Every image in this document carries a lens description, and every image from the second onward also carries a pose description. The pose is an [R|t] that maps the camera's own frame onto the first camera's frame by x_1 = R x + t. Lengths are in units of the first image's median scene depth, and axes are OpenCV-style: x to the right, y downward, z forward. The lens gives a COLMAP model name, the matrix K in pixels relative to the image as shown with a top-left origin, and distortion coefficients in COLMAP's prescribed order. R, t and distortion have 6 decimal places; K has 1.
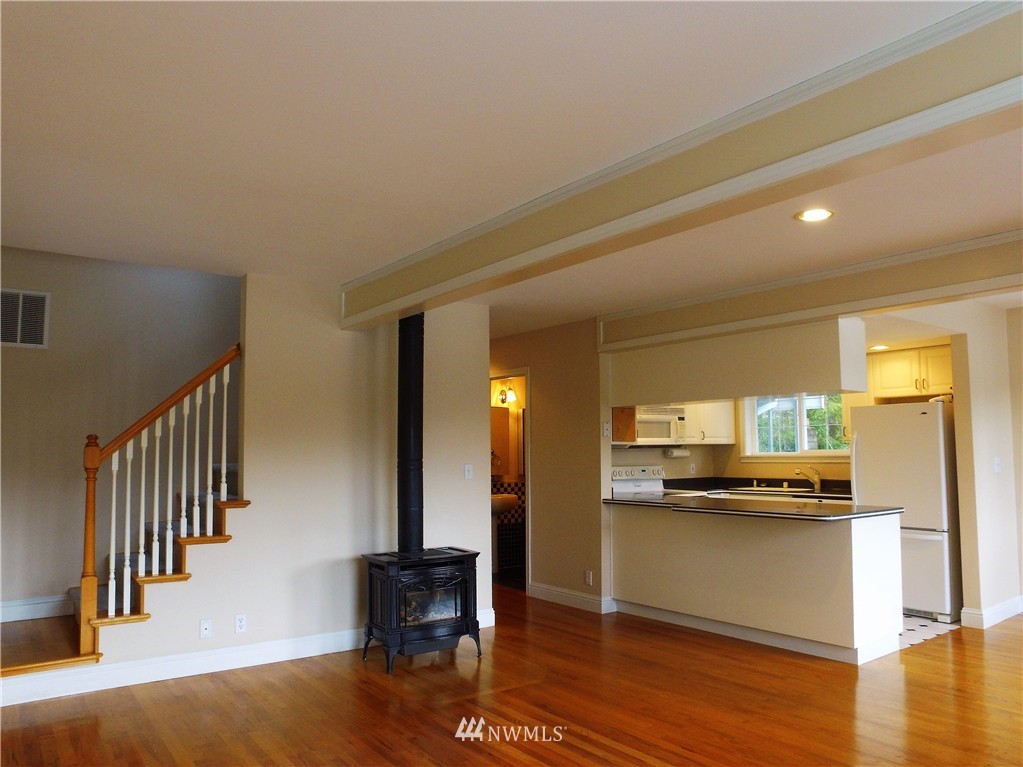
lens RADIAL K [[733.8, 0, 511.5], [0, 733.8, 383.5], [0, 0, 1]] dist [-0.093278, 0.009260]
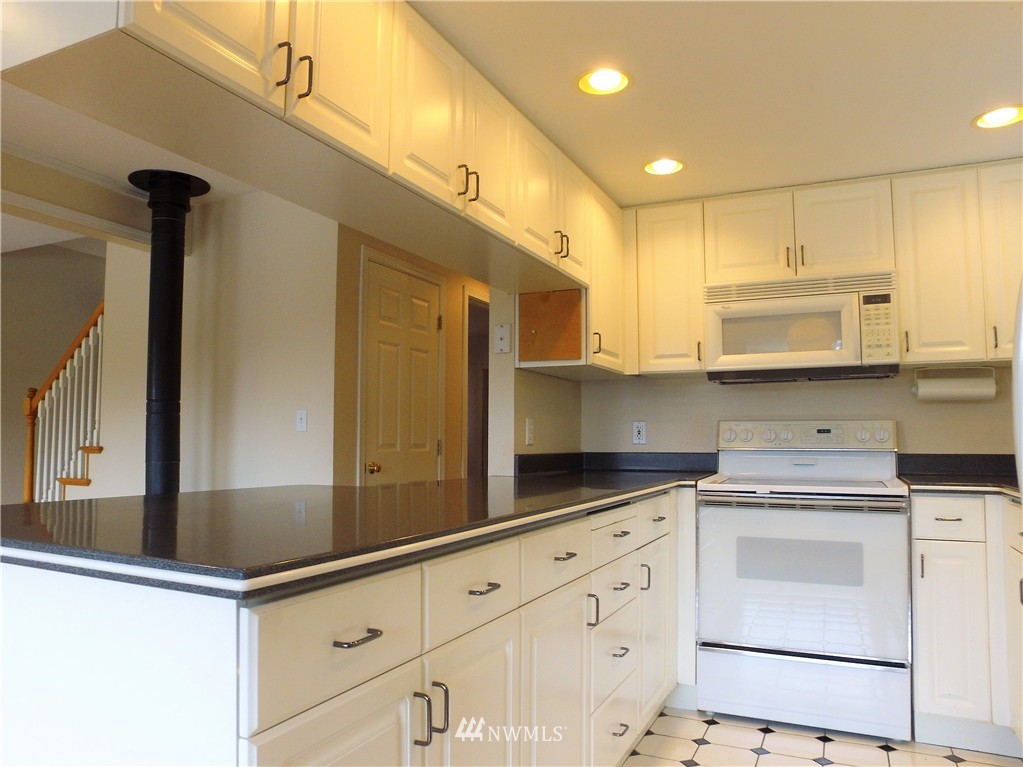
lens RADIAL K [[733.8, 0, 511.5], [0, 733.8, 383.5], [0, 0, 1]] dist [-0.093278, 0.009260]
pose [[0.479729, -0.063105, -0.875144, 0.561081], [0.070942, 0.996934, -0.032998, 0.109314], [0.874544, -0.046255, 0.482736, 0.756118]]
